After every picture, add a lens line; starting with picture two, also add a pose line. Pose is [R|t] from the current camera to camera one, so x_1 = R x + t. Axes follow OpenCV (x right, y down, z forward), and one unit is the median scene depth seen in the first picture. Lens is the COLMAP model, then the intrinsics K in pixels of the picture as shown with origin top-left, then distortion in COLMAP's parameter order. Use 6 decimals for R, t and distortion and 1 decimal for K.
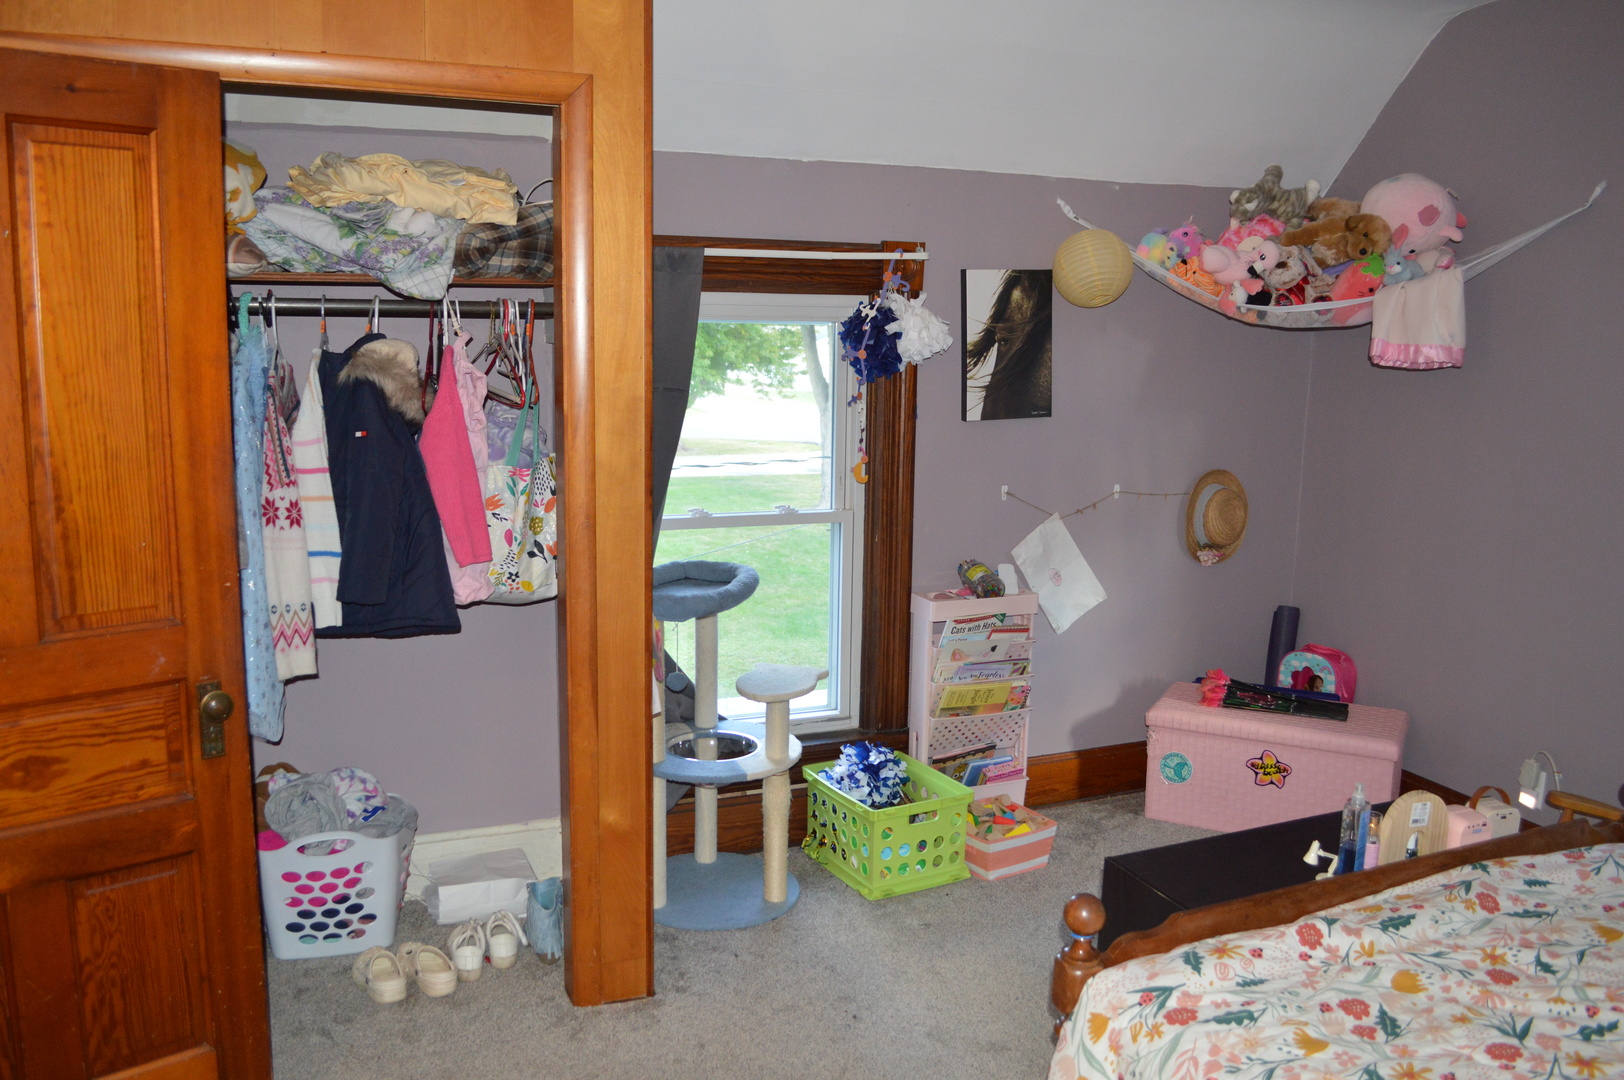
lens RADIAL K [[1306.8, 0, 814.7], [0, 1306.8, 553.2], [0, 0, 1]] dist [-0.083255, 0.012798]
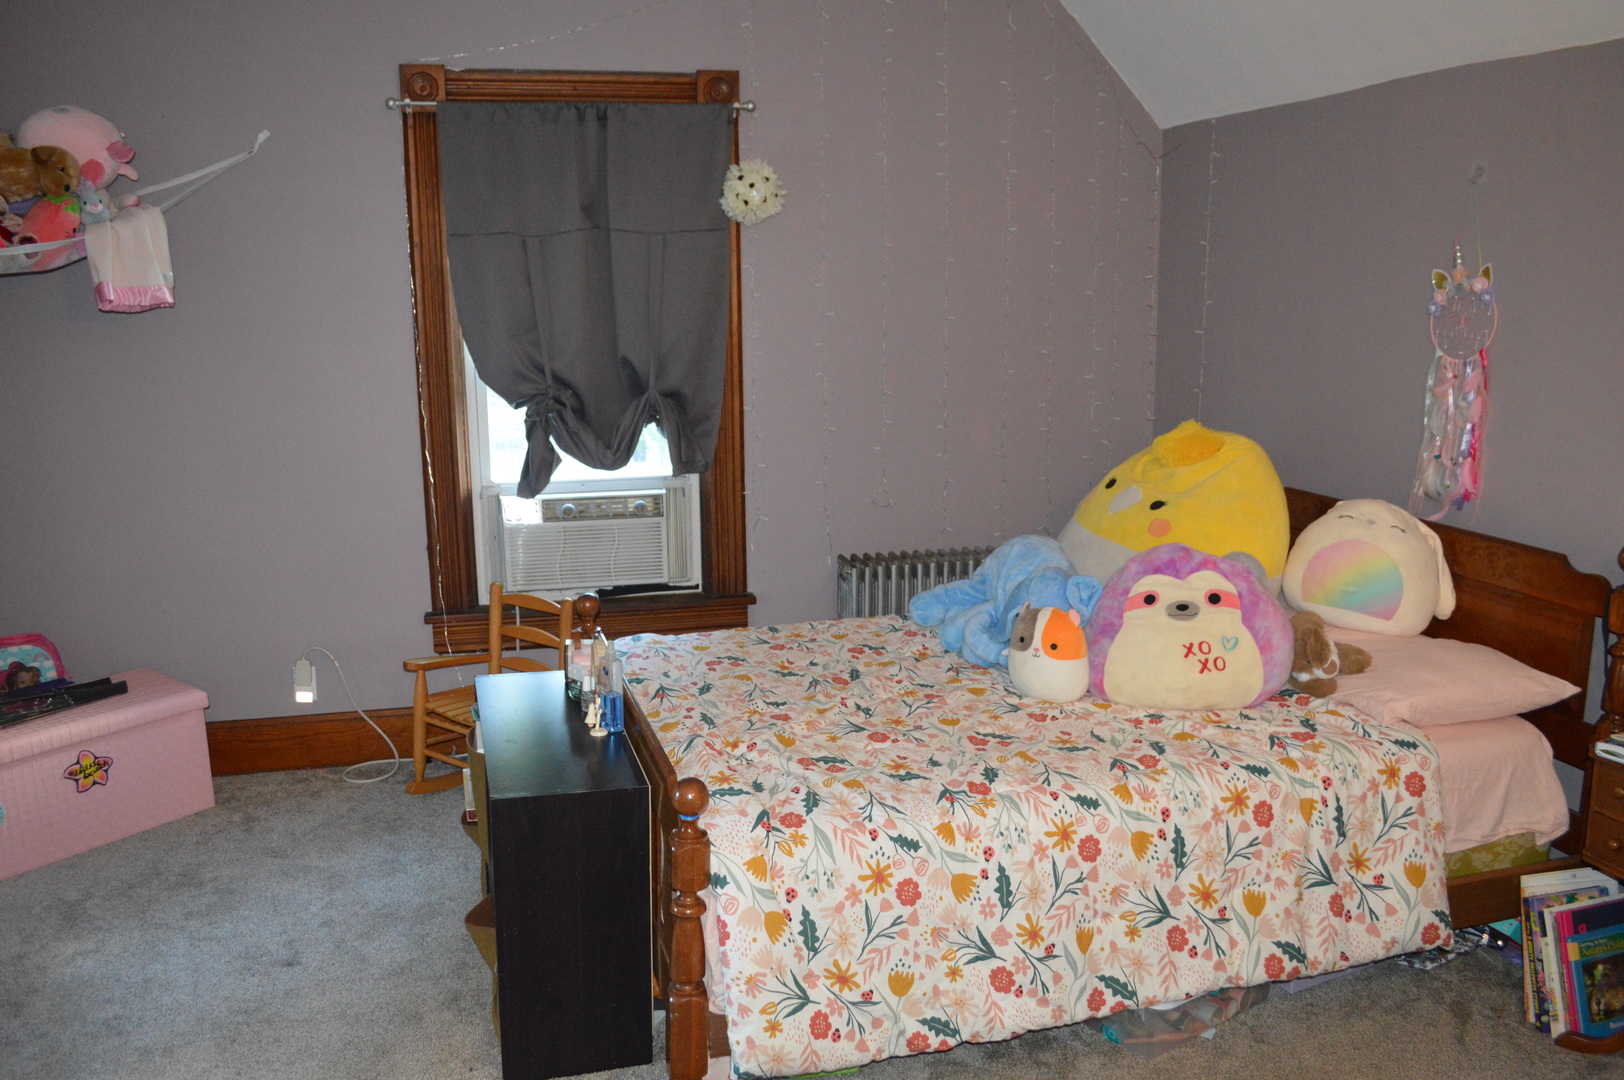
lens RADIAL K [[1284.4, 0, 812.0], [0, 1284.4, 540.0], [0, 0, 1]] dist [-0.031423, 0.002645]
pose [[0.163181, -0.215670, 0.962735, -0.402079], [0.188044, 0.964725, 0.184243, -0.057713], [-0.968510, 0.150971, 0.197980, 0.335171]]
